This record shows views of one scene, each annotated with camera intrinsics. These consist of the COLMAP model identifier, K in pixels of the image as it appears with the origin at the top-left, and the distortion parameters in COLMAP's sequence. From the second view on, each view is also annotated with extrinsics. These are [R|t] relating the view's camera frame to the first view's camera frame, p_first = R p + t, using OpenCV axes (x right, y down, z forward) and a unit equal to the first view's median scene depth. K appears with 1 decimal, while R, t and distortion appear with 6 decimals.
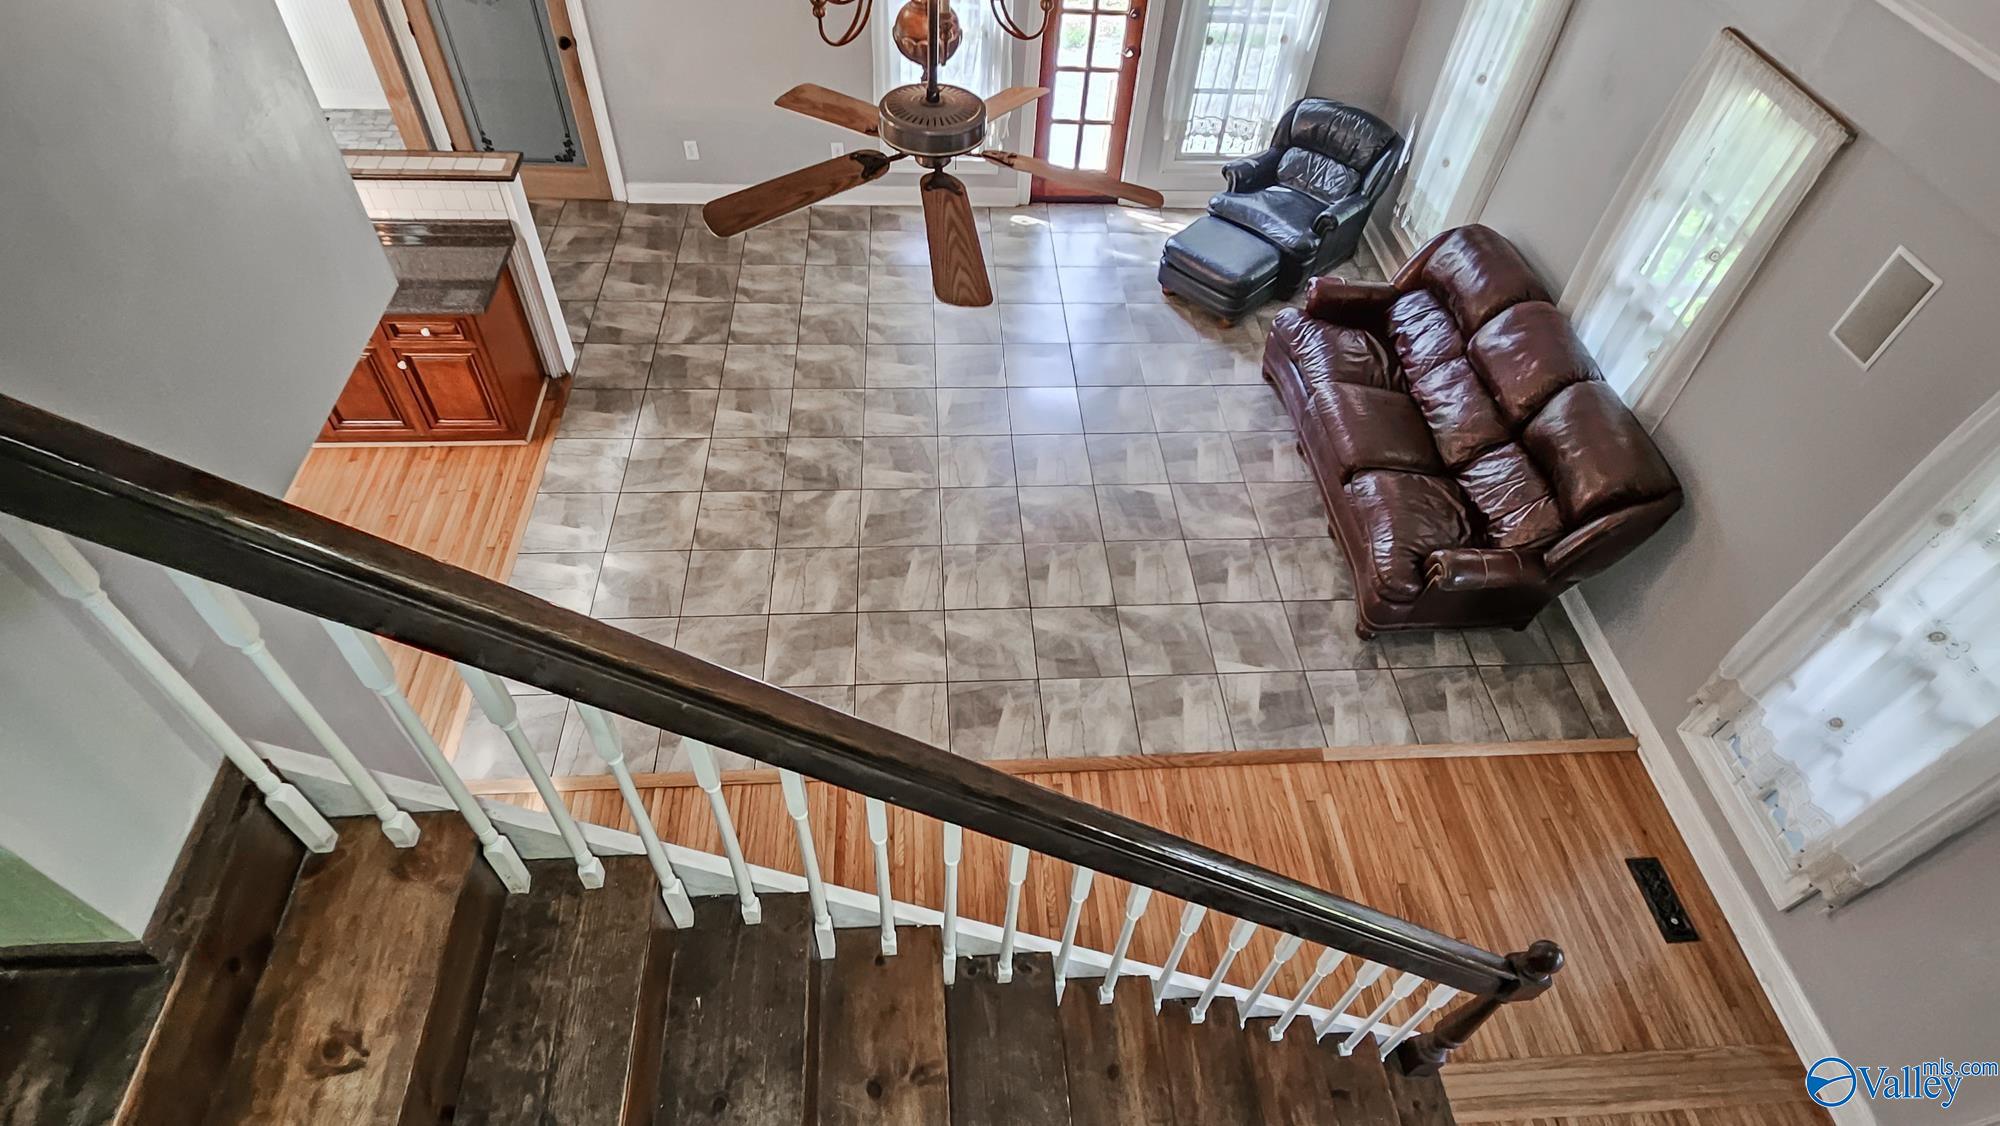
lens RADIAL K [[1043.3, 0, 1001.7], [0, 1043.3, 562.9], [0, 0, 1]] dist [0.001590, 0.000138]
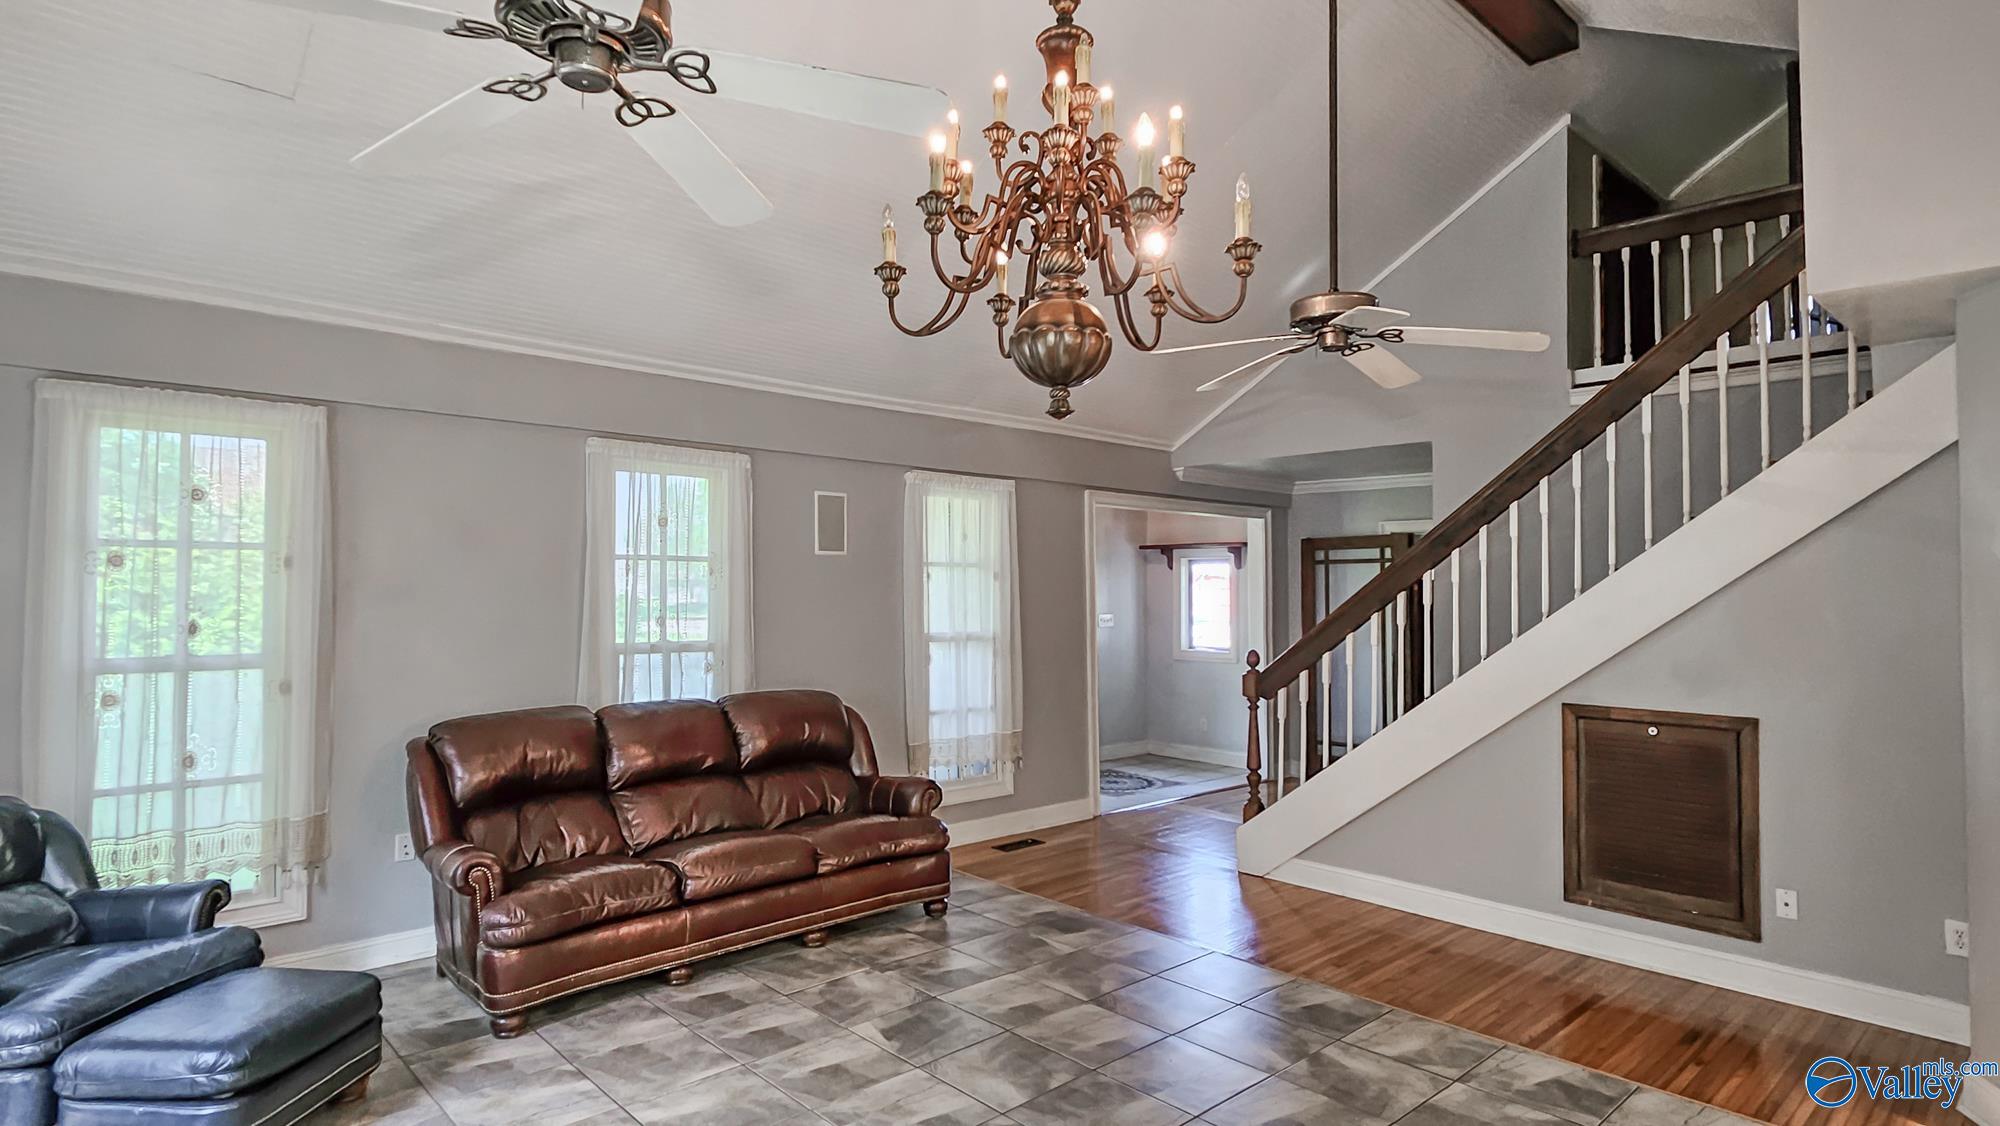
lens RADIAL K [[1043.3, 0, 1001.7], [0, 1043.3, 562.9], [0, 0, 1]] dist [0.001590, 0.000138]
pose [[-0.633459, -0.032101, 0.773110, -0.472122], [0.559364, 0.671358, 0.486199, -0.630166], [-0.534642, 0.740437, -0.407321, 1.151489]]
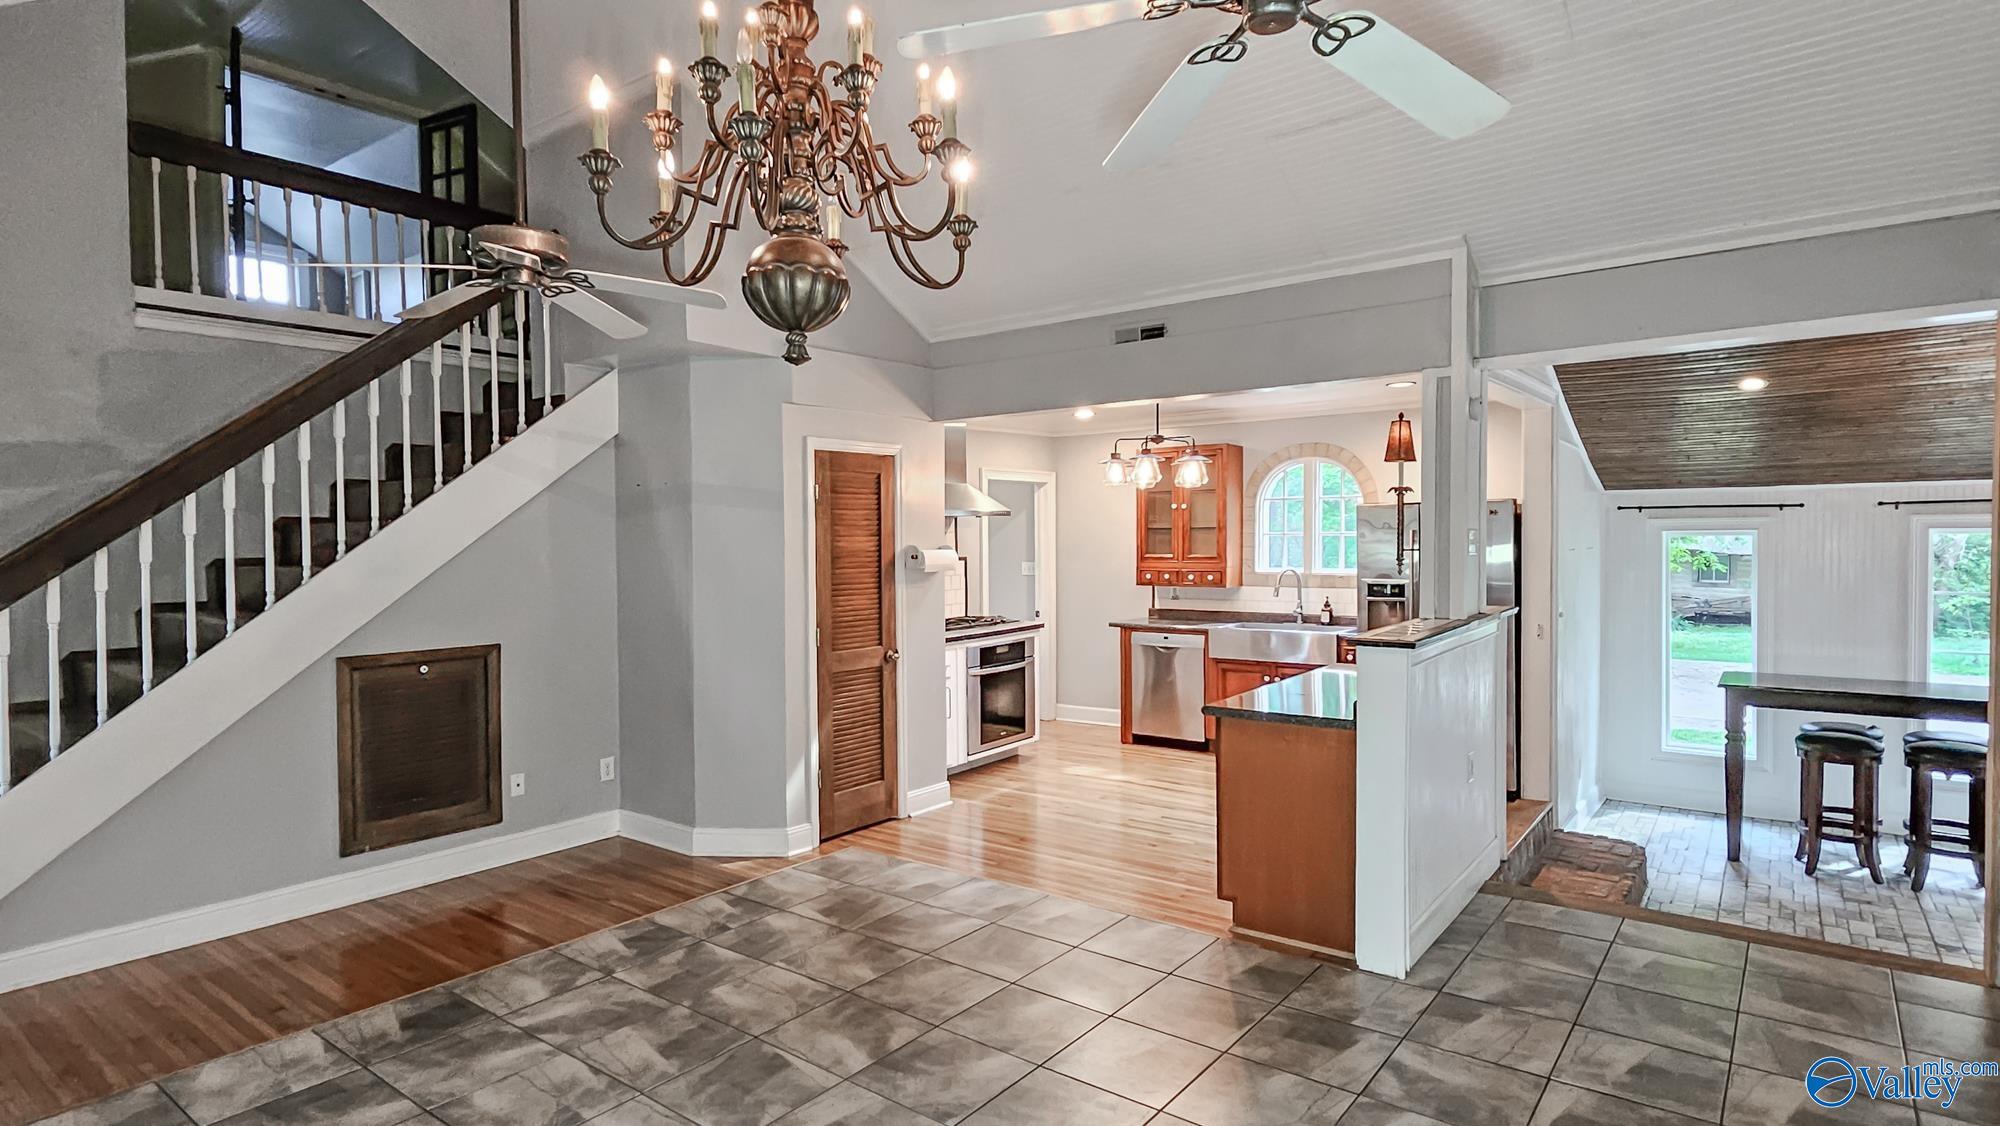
lens RADIAL K [[1043.3, 0, 1001.7], [0, 1043.3, 562.9], [0, 0, 1]] dist [0.001590, 0.000138]
pose [[-0.660934, -0.021896, -0.750125, 0.268353], [-0.580944, 0.647681, 0.492963, -0.651398], [0.475048, 0.761597, -0.440795, 1.212480]]
